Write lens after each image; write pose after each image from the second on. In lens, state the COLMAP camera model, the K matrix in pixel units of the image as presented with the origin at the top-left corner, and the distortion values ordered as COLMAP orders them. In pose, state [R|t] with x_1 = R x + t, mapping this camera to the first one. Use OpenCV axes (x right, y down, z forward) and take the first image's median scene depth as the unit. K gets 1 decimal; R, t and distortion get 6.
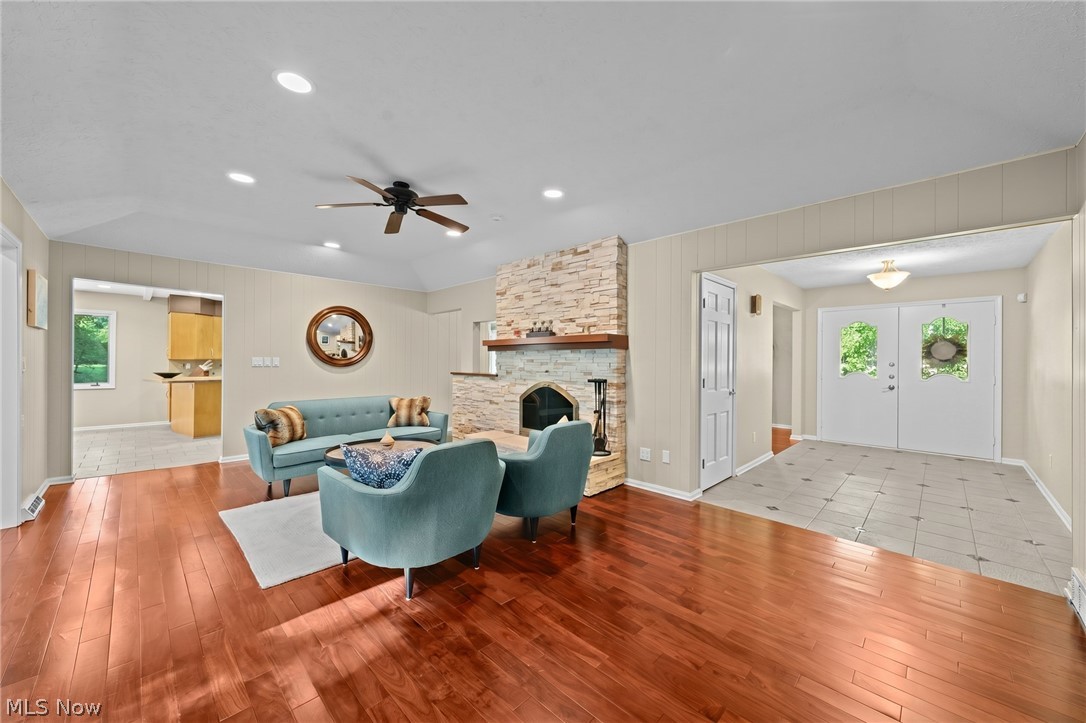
lens RADIAL K [[408.5, 0, 556.4], [0, 408.5, 361.2], [0, 0, 1]] dist [-0.000636, -0.000016]
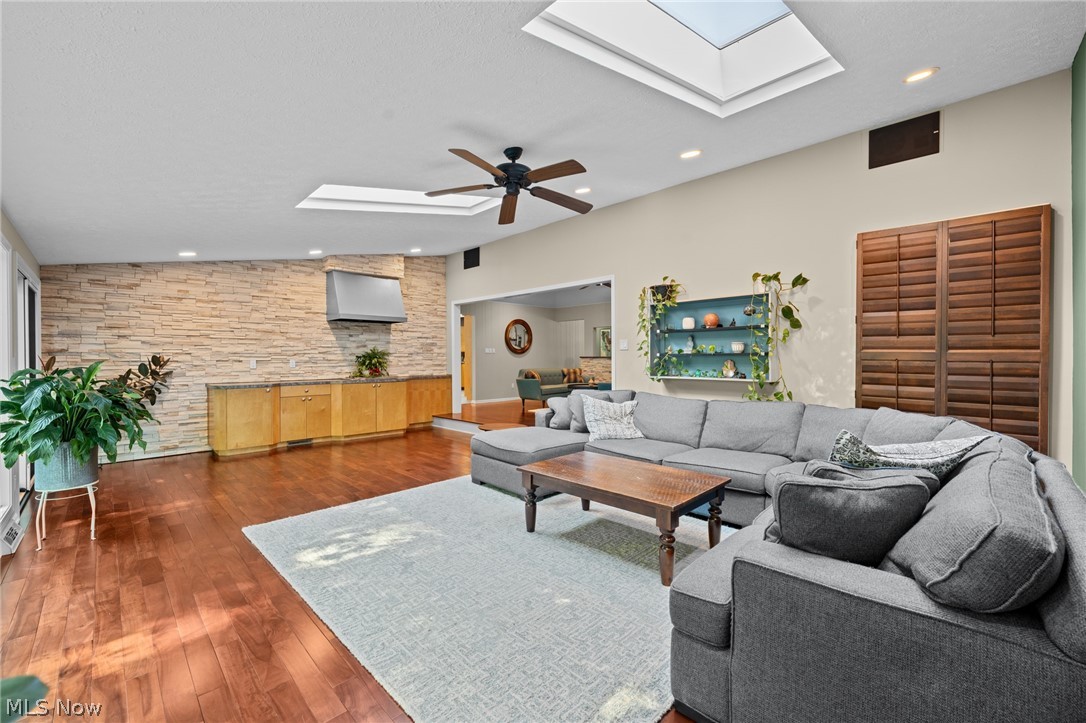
lens RADIAL K [[445.4, 0, 545.9], [0, 445.4, 359.7], [0, 0, 1]] dist [-0.001228, -0.000458]
pose [[0.999858, -0.008566, -0.014503, -0.458656], [0.008649, 0.999947, 0.005623, 0.035603], [0.014454, -0.005748, 0.999879, -1.089799]]
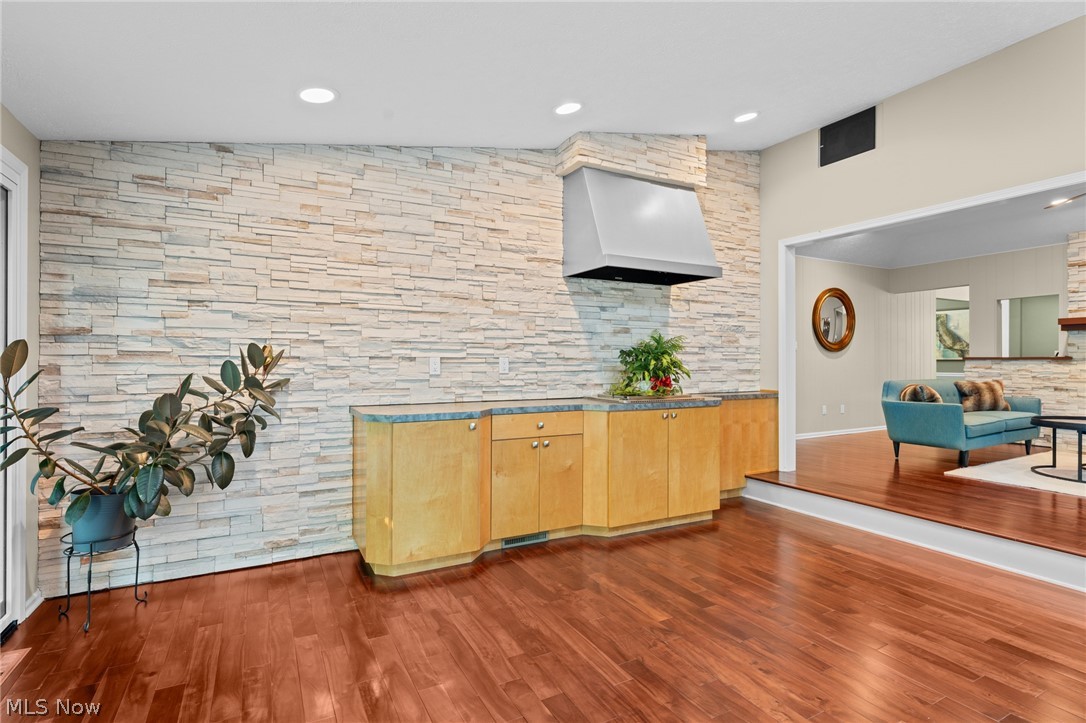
lens RADIAL K [[539.7, 0, 545.9], [0, 539.7, 360.0], [0, 0, 1]] dist [0.002706, -0.000148]
pose [[0.953634, -0.001852, -0.300964, -0.948954], [0.001462, 0.999998, -0.001520, 0.042047], [0.300967, 0.001010, 0.953634, -0.483233]]
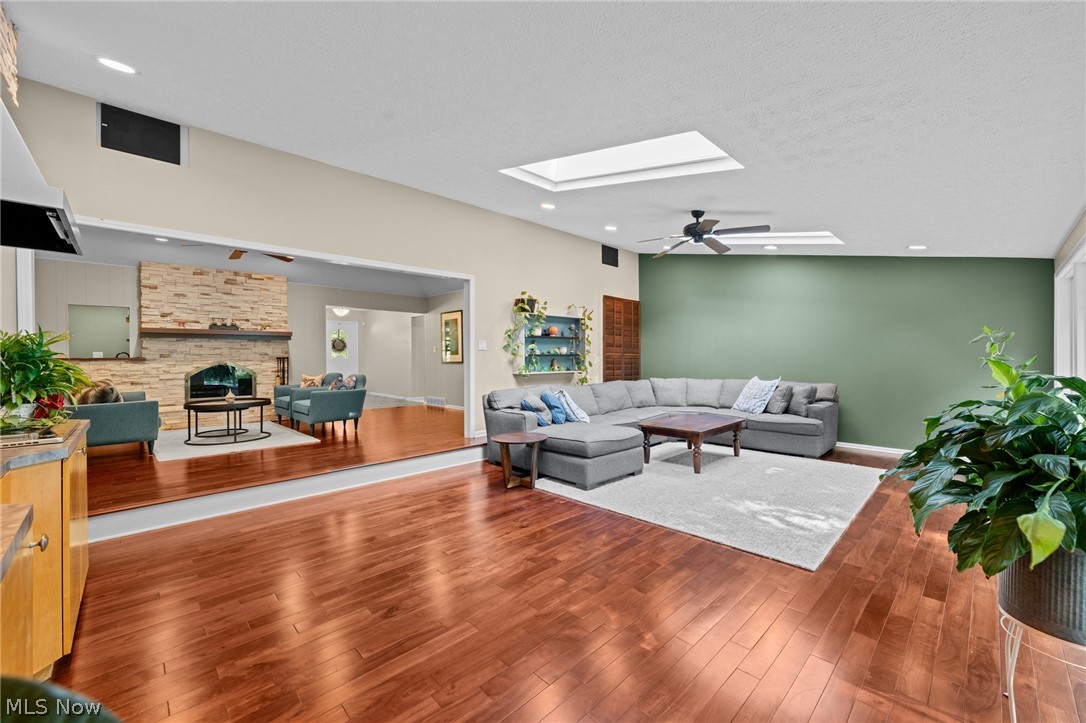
lens RADIAL K [[428.8, 0, 543.2], [0, 428.8, 358.4], [0, 0, 1]] dist [0.000784, 0.000041]
pose [[0.033601, -0.009525, 0.999390, -1.411713], [0.004602, 0.999945, 0.009375, 0.030101], [-0.999425, 0.004285, 0.033643, -0.151895]]
